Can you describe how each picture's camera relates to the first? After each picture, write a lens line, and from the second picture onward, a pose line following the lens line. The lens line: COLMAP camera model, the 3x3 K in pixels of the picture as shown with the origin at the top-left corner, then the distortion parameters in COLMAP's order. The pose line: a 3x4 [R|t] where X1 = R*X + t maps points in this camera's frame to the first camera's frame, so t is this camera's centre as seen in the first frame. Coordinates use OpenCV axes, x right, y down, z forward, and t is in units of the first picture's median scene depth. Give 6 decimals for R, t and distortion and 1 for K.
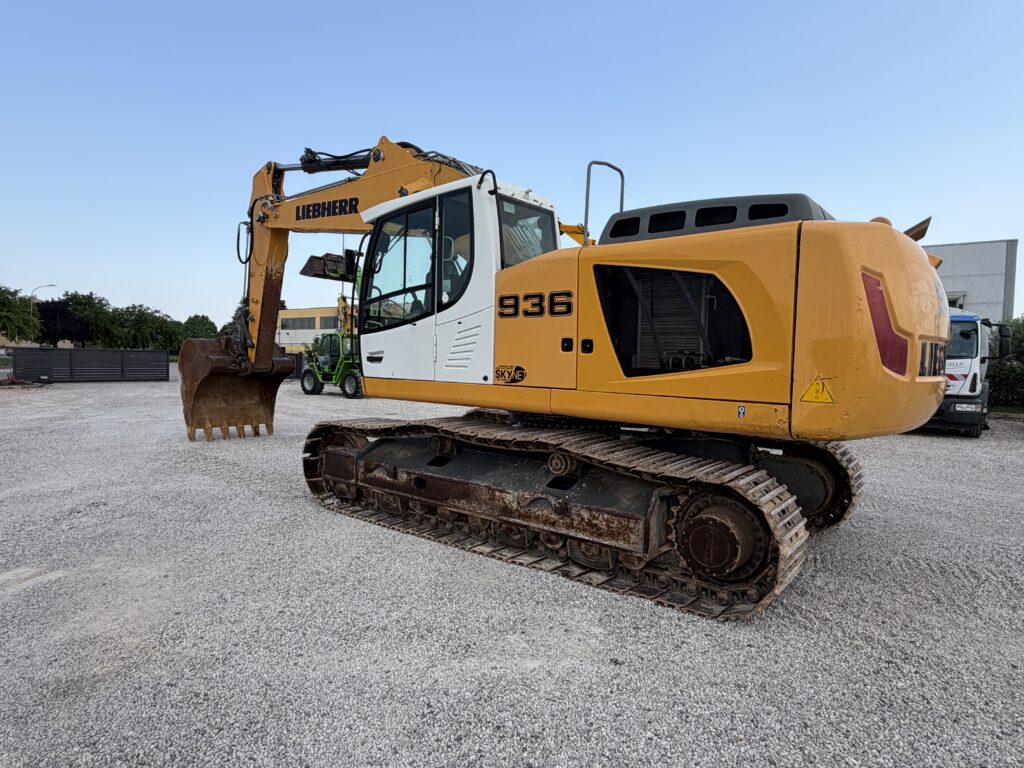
lens RADIAL K [[597.8, 0, 512.0], [0, 597.8, 384.0], [0, 0, 1]] dist [0.000978, 0.000063]
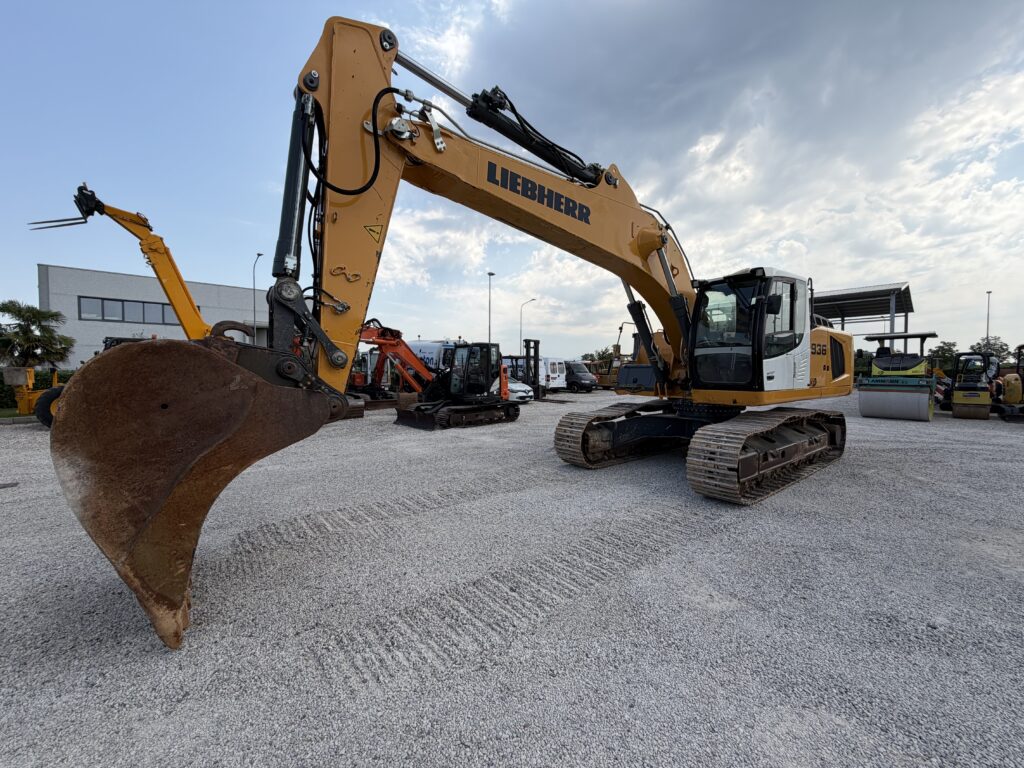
lens RADIAL K [[411.6, 0, 512.0], [0, 411.6, 384.0], [0, 0, 1]] dist [0.000690, 0.000145]
pose [[0.203179, -0.057359, 0.977460, -0.896796], [0.045673, 0.997751, 0.049056, -0.070390], [-0.978076, 0.034676, 0.205342, 0.959053]]
